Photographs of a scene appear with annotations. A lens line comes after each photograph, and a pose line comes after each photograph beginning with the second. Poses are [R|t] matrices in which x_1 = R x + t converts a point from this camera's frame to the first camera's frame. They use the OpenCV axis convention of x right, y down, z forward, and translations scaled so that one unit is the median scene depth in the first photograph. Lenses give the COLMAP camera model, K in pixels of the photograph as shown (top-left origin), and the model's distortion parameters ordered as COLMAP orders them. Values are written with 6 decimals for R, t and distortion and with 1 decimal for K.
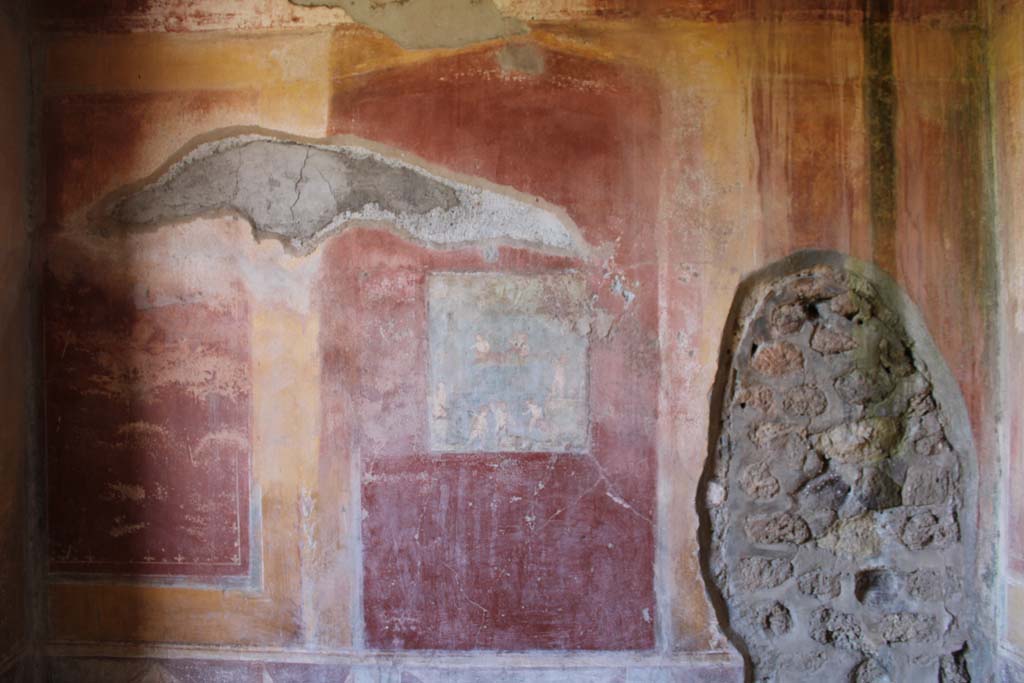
lens RADIAL K [[855.5, 0, 511.5], [0, 855.5, 335.0], [0, 0, 1]] dist [-0.166039, 0.148845]
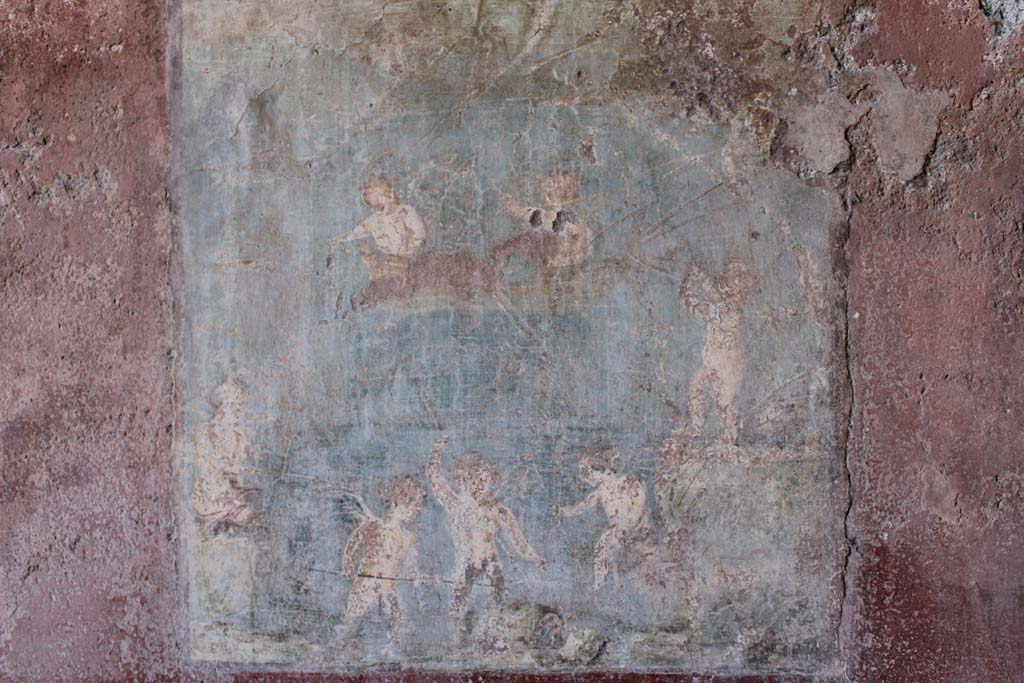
lens RADIAL K [[1119.9, 0, 509.1], [0, 1119.9, 335.4], [0, 0, 1]] dist [-0.081982, 0.000000]
pose [[0.997494, -0.011799, -0.069753, 0.019737], [0.011051, 0.999877, -0.011109, 0.046725], [0.069876, 0.010310, 0.997502, 0.689323]]
